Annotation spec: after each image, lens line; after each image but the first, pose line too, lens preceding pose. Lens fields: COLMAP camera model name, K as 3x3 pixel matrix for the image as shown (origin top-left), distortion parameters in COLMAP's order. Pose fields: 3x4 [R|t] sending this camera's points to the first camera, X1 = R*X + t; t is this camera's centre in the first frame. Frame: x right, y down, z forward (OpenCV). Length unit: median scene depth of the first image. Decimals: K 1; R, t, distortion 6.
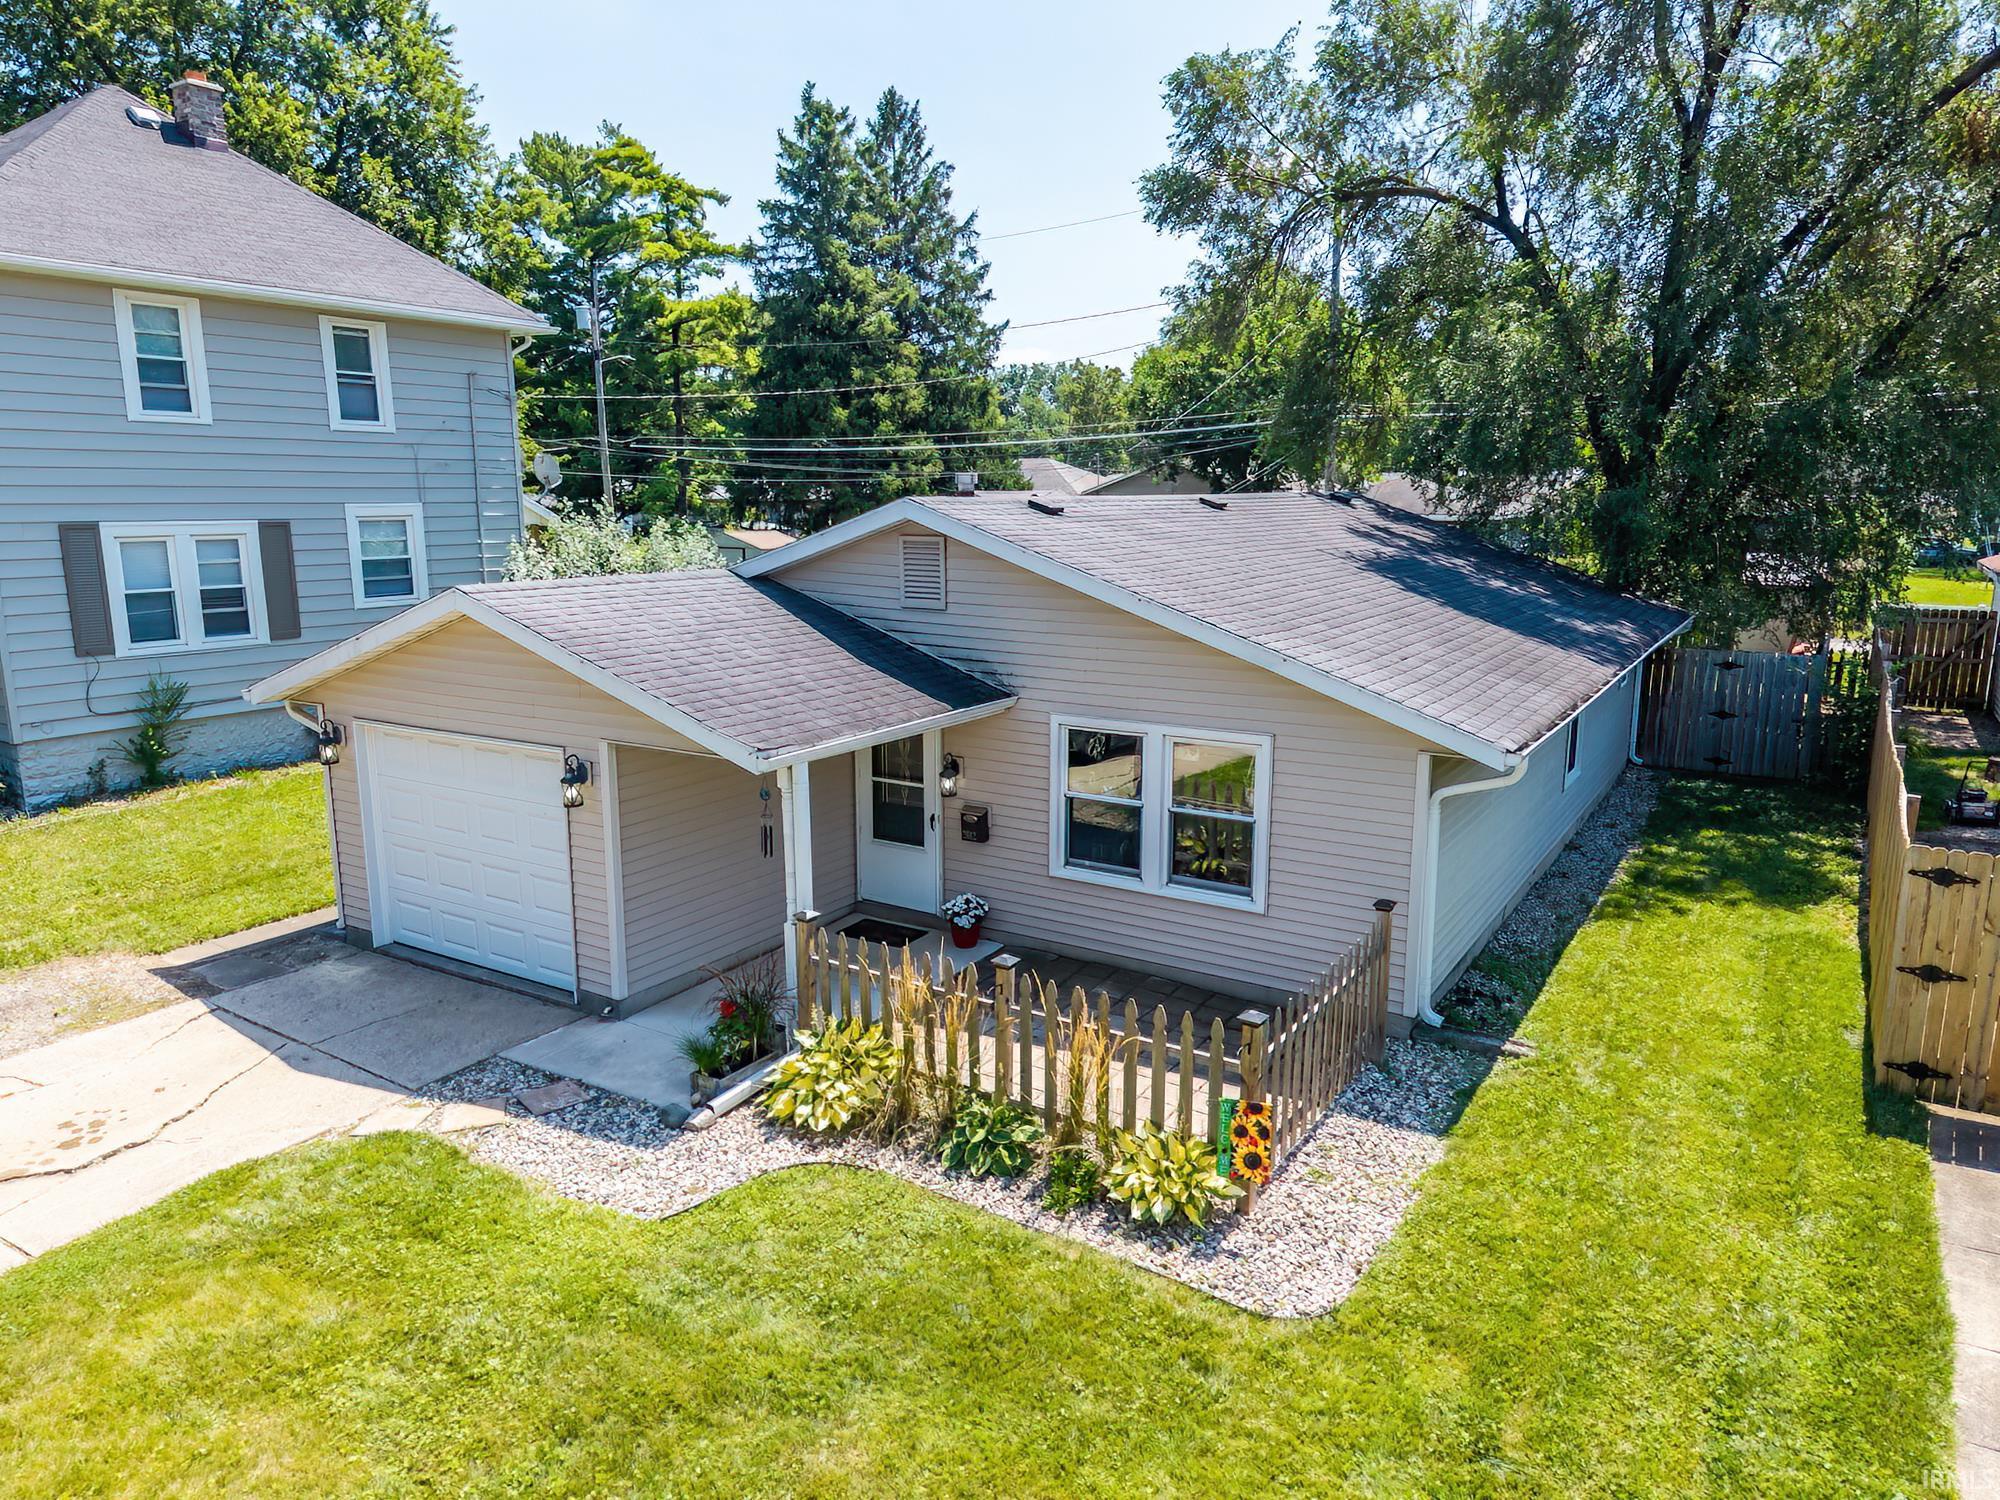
lens RADIAL K [[1335.6, 0, 1004.5], [0, 1335.6, 738.3], [0, 0, 1]] dist [0.044683, -0.029895]
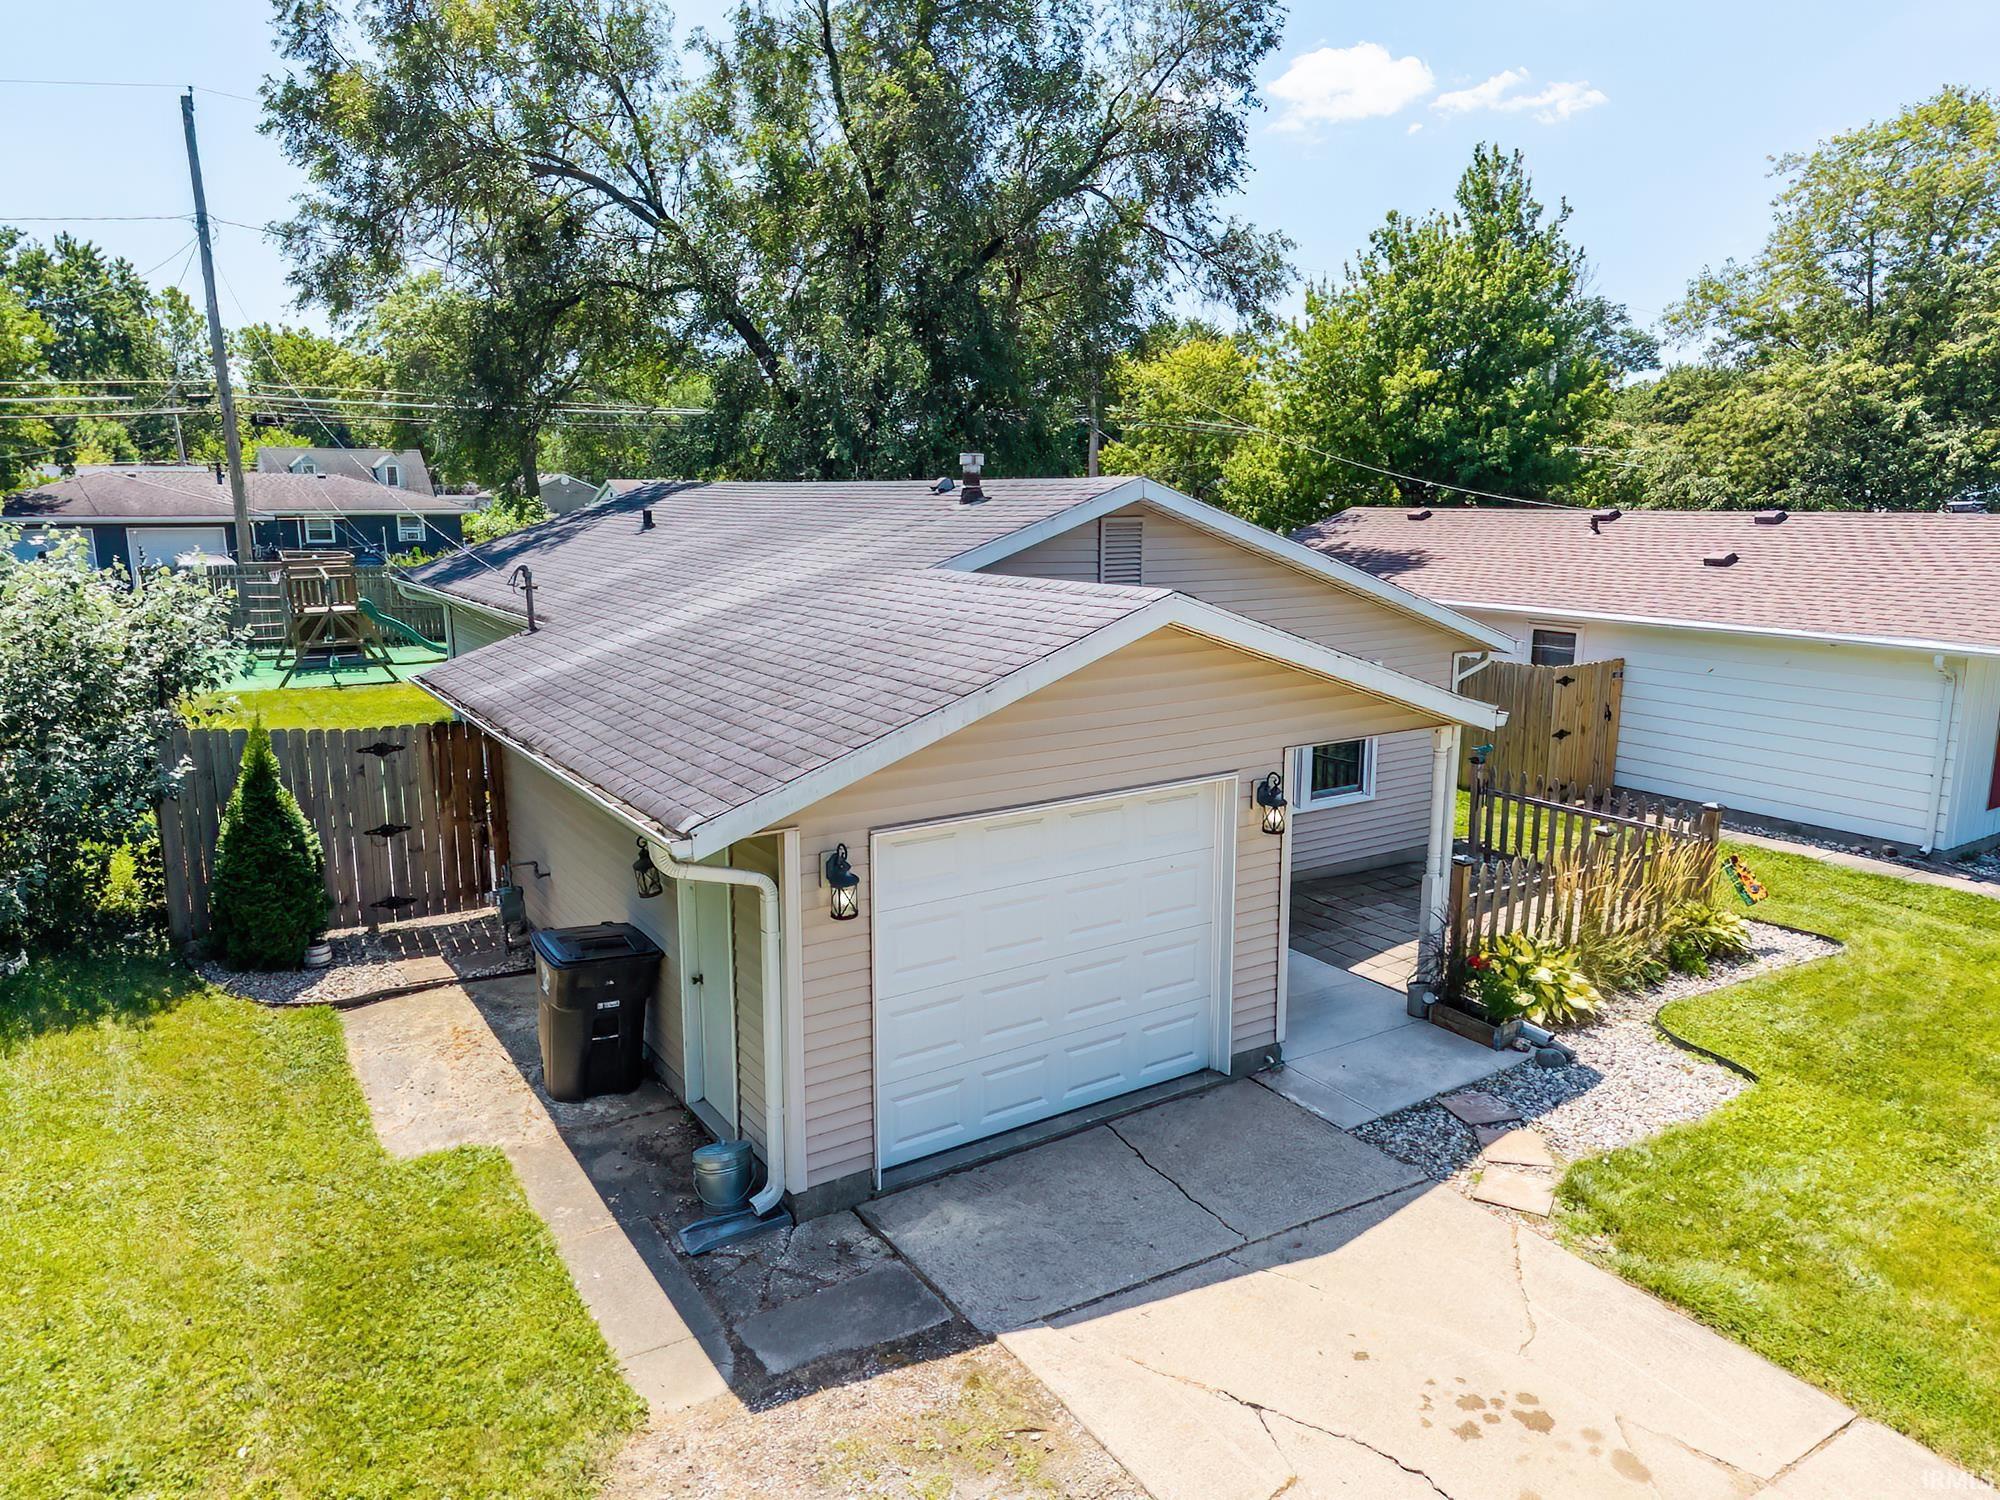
lens RADIAL K [[1343.1, 0, 980.5], [0, 1343.1, 742.0], [0, 0, 1]] dist [0.021358, -0.000642]
pose [[0.423991, -0.167327, 0.890075, -1.005337], [0.168481, 0.980202, 0.104014, -0.110391], [-0.889857, 0.105860, 0.443788, 0.679102]]
